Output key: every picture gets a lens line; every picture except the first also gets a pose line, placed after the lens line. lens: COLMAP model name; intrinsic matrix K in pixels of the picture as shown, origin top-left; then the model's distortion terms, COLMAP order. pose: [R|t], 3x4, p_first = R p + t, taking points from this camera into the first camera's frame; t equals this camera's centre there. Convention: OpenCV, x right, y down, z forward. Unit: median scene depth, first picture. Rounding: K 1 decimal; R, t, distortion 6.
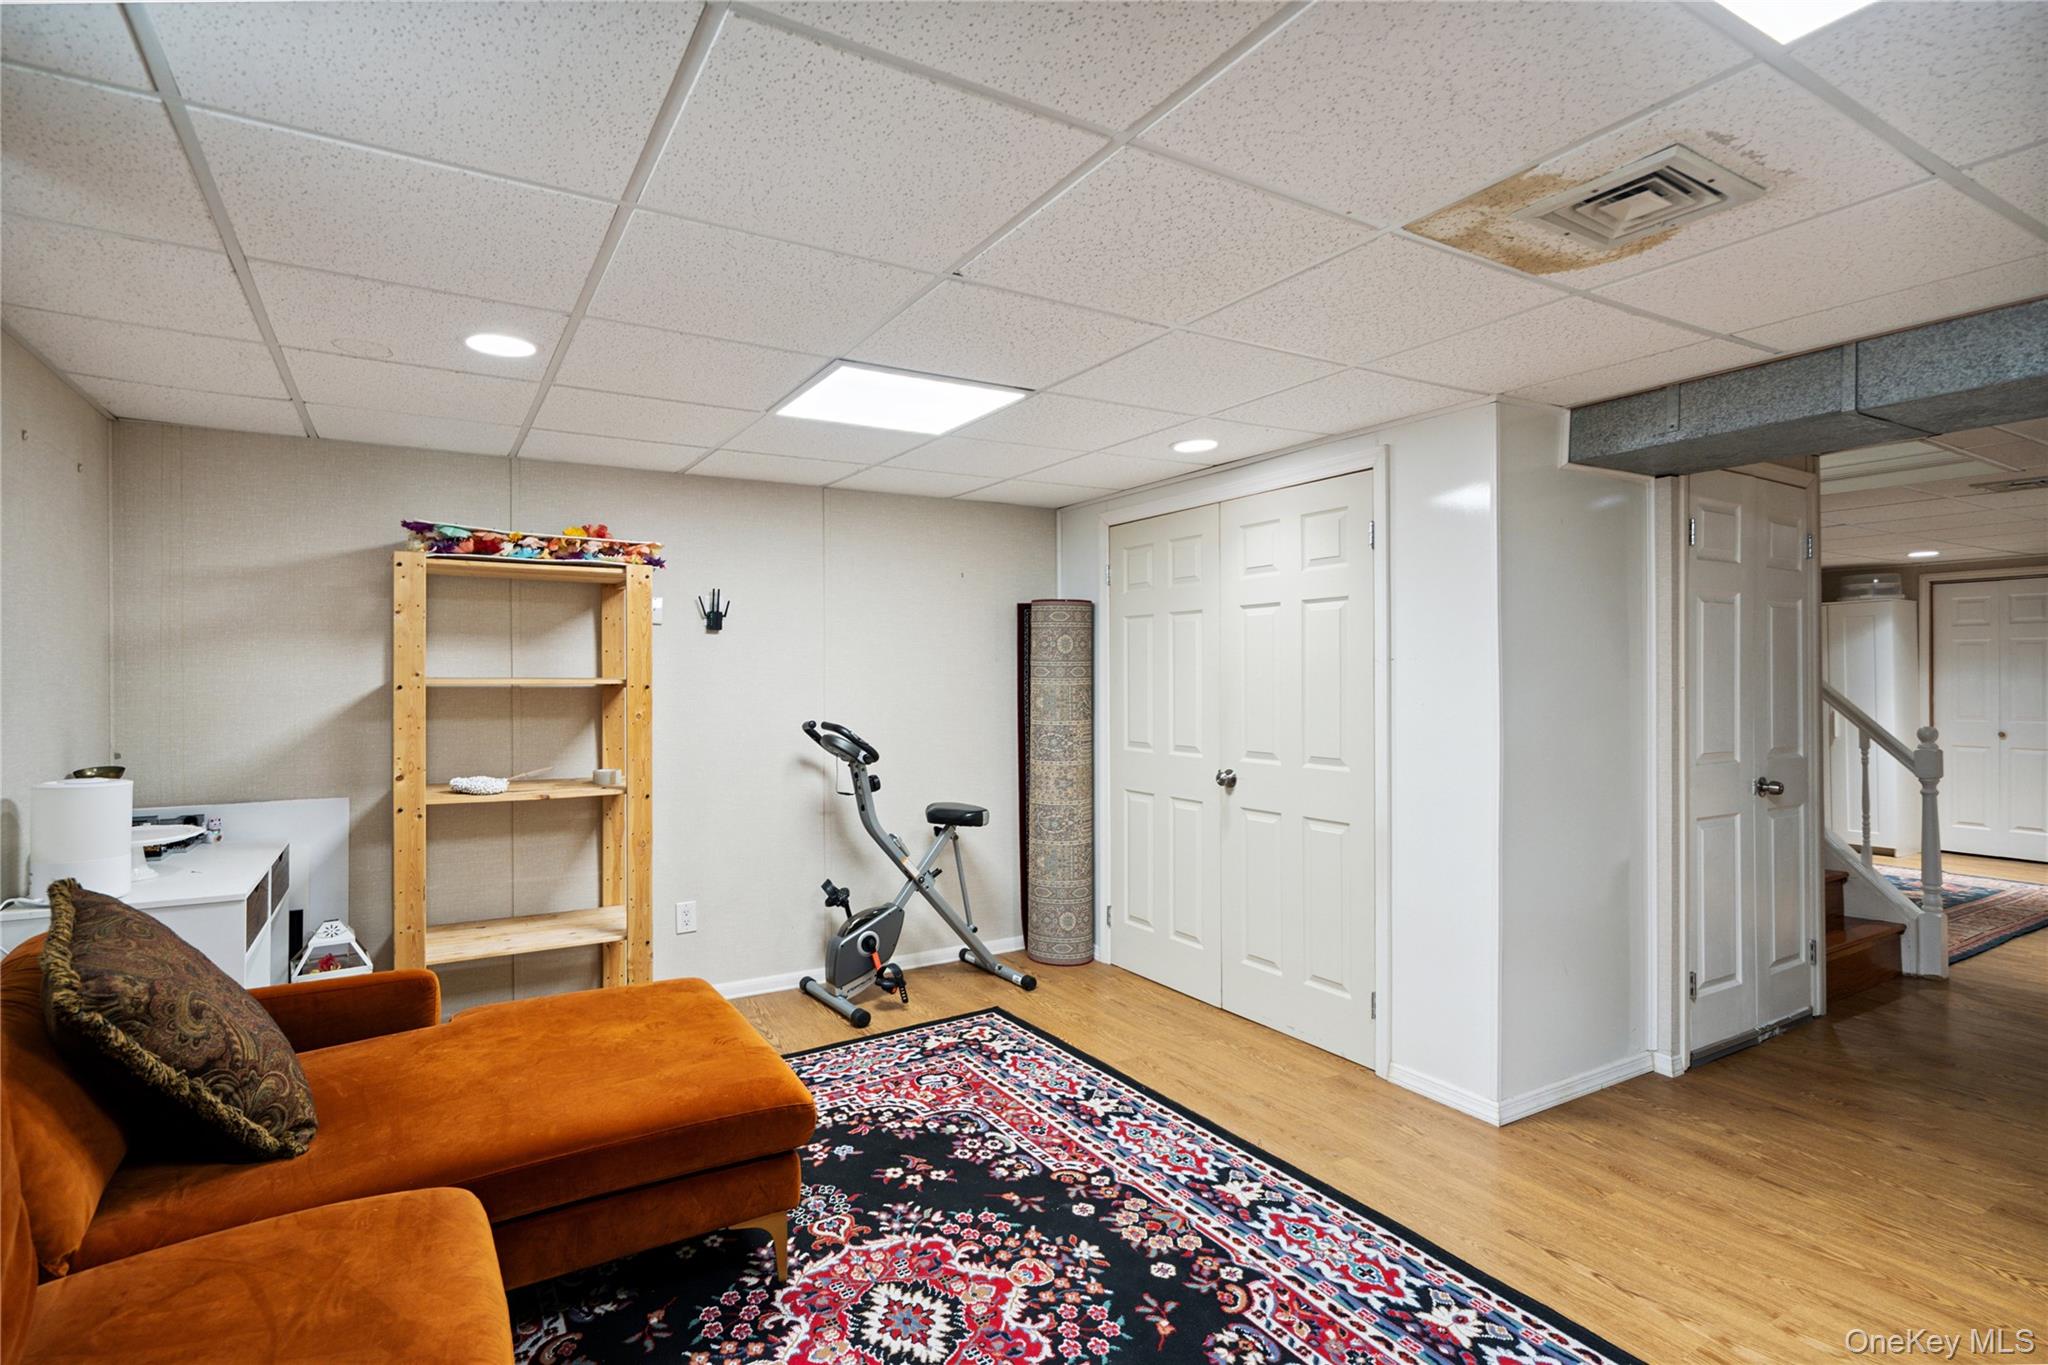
lens RADIAL K [[1009.8, 0, 1028.4], [0, 1009.8, 667.5], [0, 0, 1]] dist [-0.001381, 0.001157]
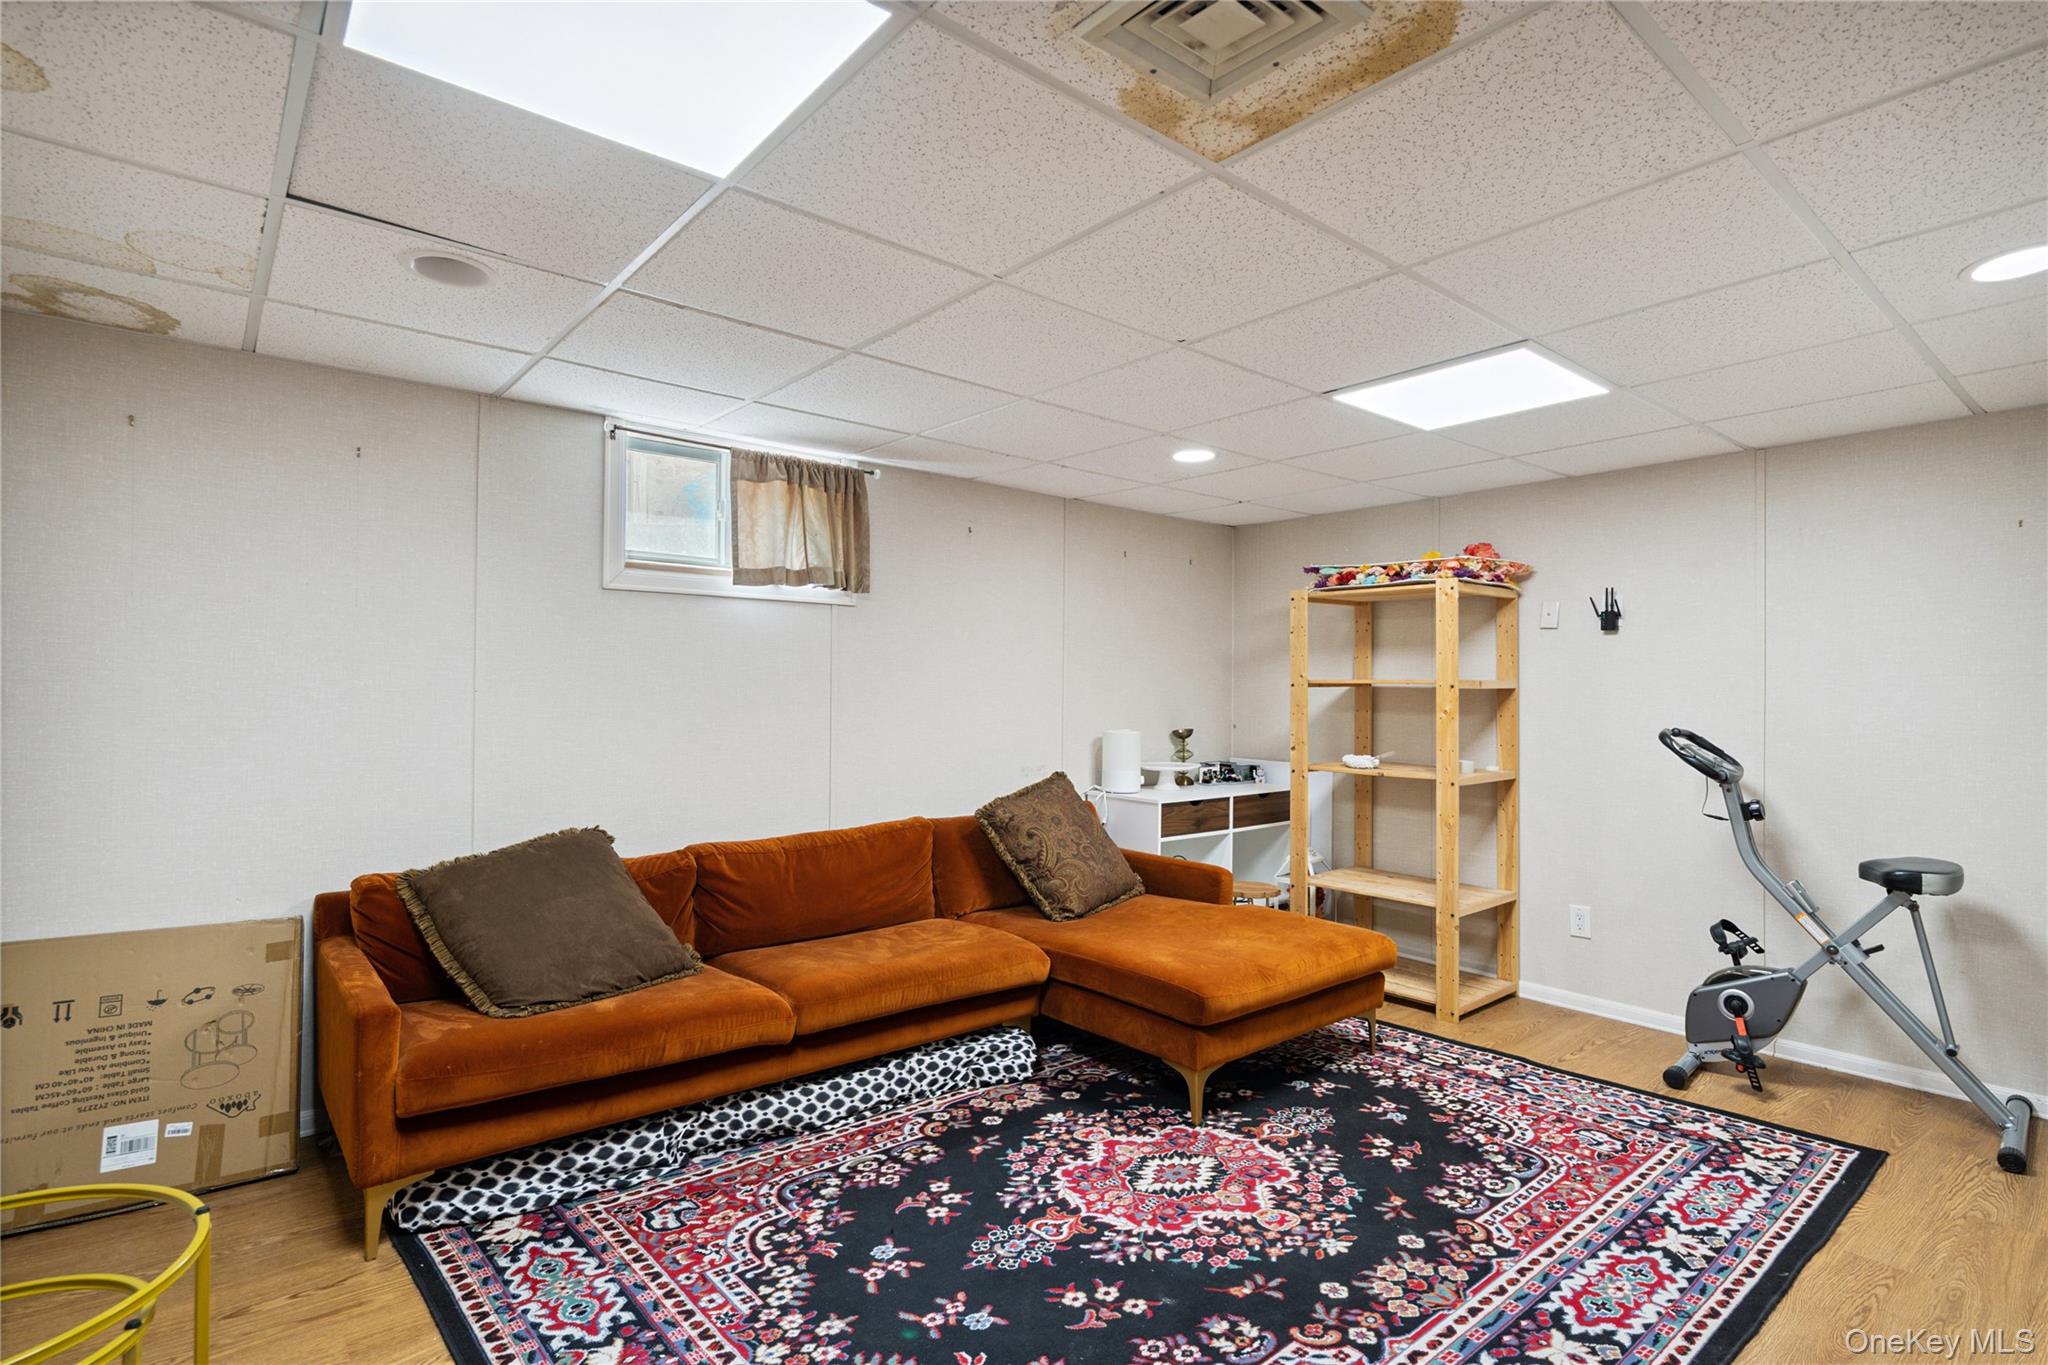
lens RADIAL K [[1009.8, 0, 1028.4], [0, 1009.8, 667.5], [0, 0, 1]] dist [-0.001381, 0.001157]
pose [[0.152595, -0.022312, -0.988037, 0.790571], [-0.000497, 0.999743, -0.022653, 0.029137], [0.988289, 0.003948, 0.152545, 0.438032]]
